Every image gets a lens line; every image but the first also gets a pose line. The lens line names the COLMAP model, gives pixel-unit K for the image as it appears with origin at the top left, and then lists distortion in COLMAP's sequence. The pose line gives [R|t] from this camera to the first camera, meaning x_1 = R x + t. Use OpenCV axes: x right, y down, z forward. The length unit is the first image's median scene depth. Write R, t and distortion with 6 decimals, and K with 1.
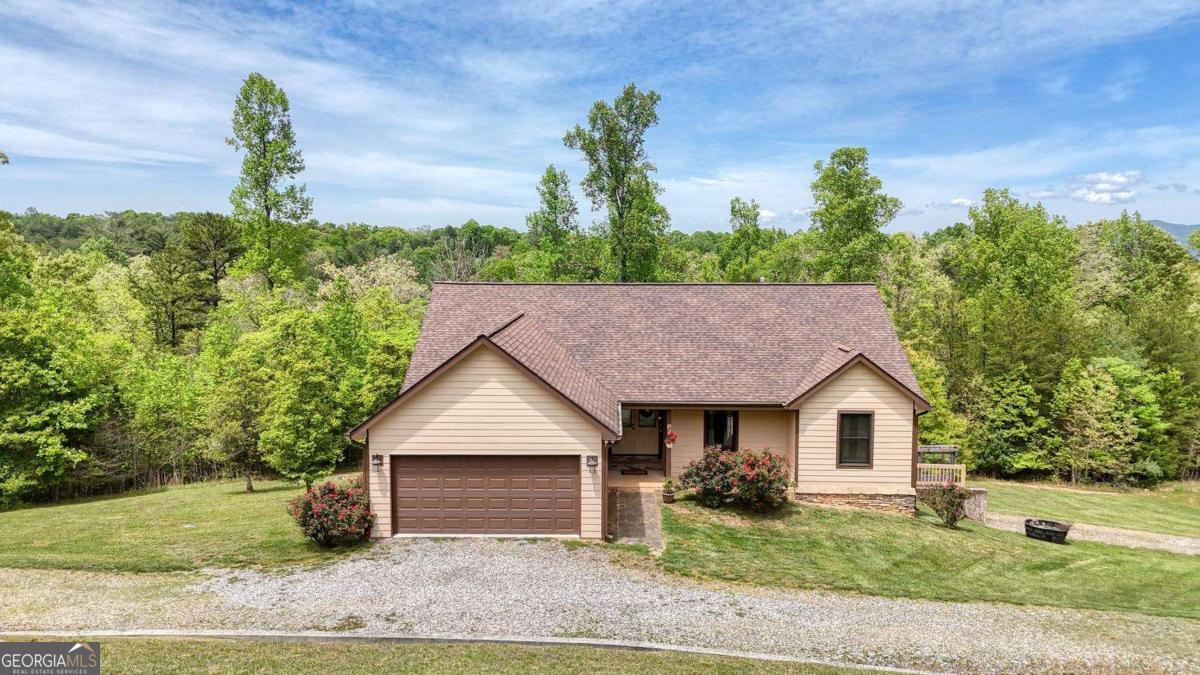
lens RADIAL K [[892.4, 0, 618.1], [0, 892.4, 333.1], [0, 0, 1]] dist [0.062154, -0.069057]
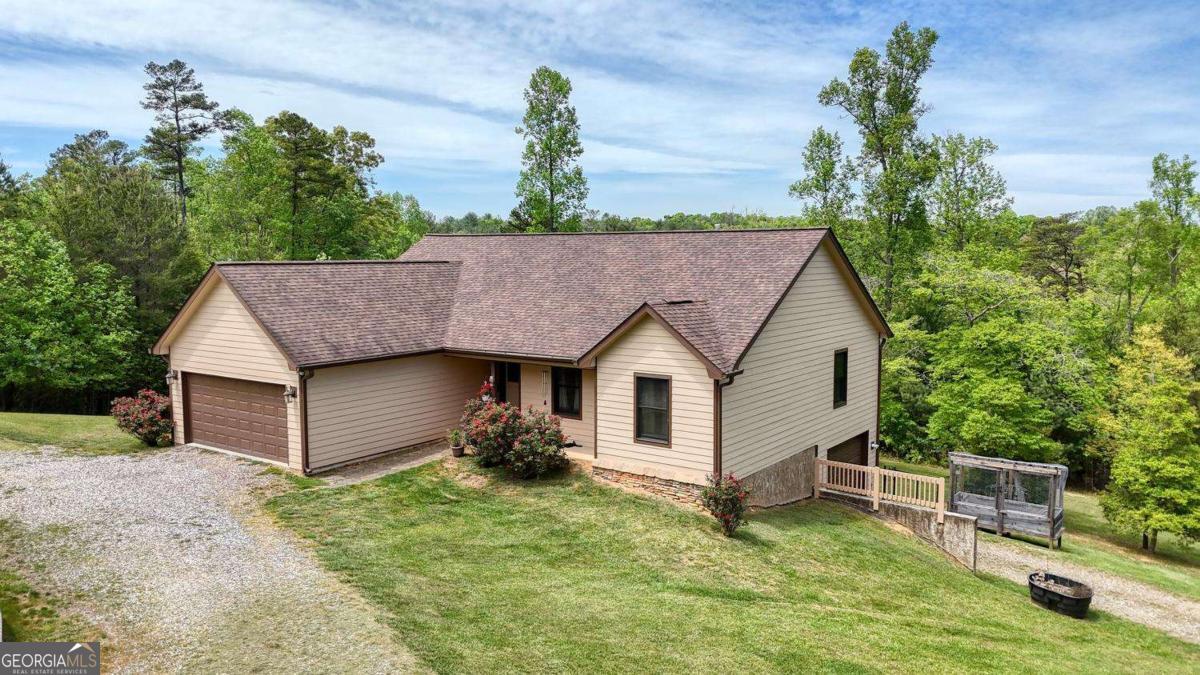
lens RADIAL K [[892.4, 0, 618.1], [0, 892.4, 333.1], [0, 0, 1]] dist [0.062154, -0.069057]
pose [[0.816867, 0.045152, -0.575056, 0.310205], [-0.044363, 0.998897, 0.015414, 0.016980], [0.575118, 0.012920, 0.817969, 0.141495]]
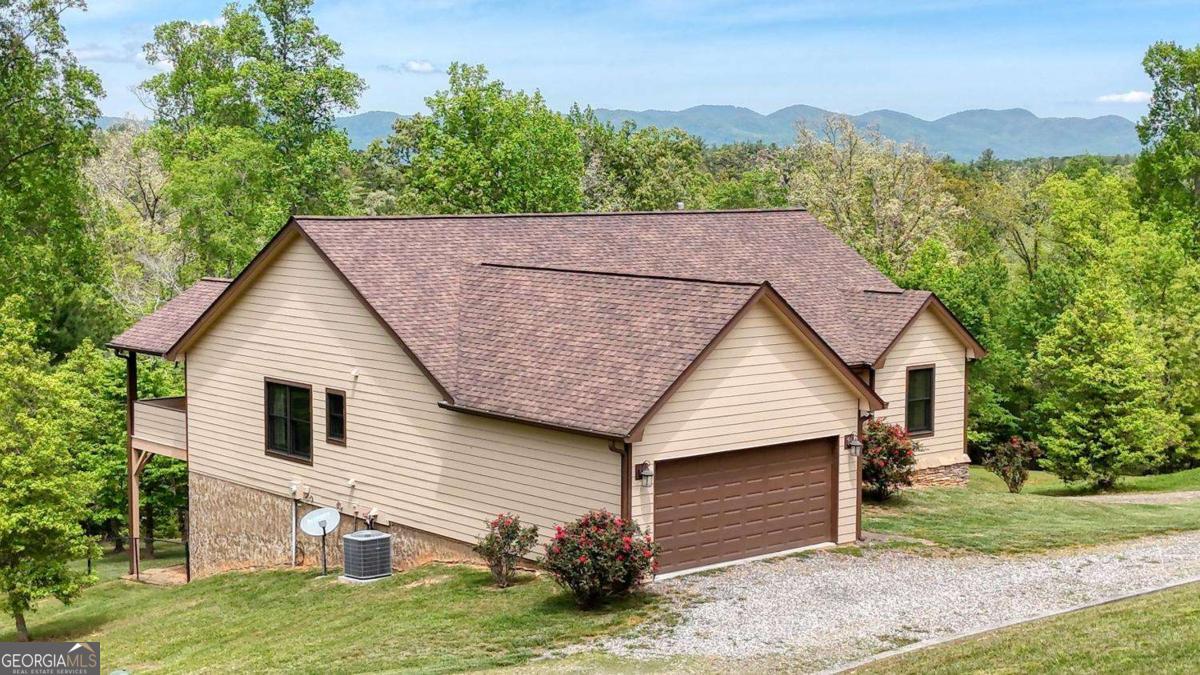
lens RADIAL K [[1740.0, 0, 600.0], [0, 1740.0, 337.5], [0, 0, 1]] dist [0.004849, -0.021934]
pose [[0.760382, -0.064448, 0.646271, -0.421319], [0.056039, 0.997864, 0.033577, -0.002836], [-0.647054, 0.010685, 0.762369, 0.000237]]
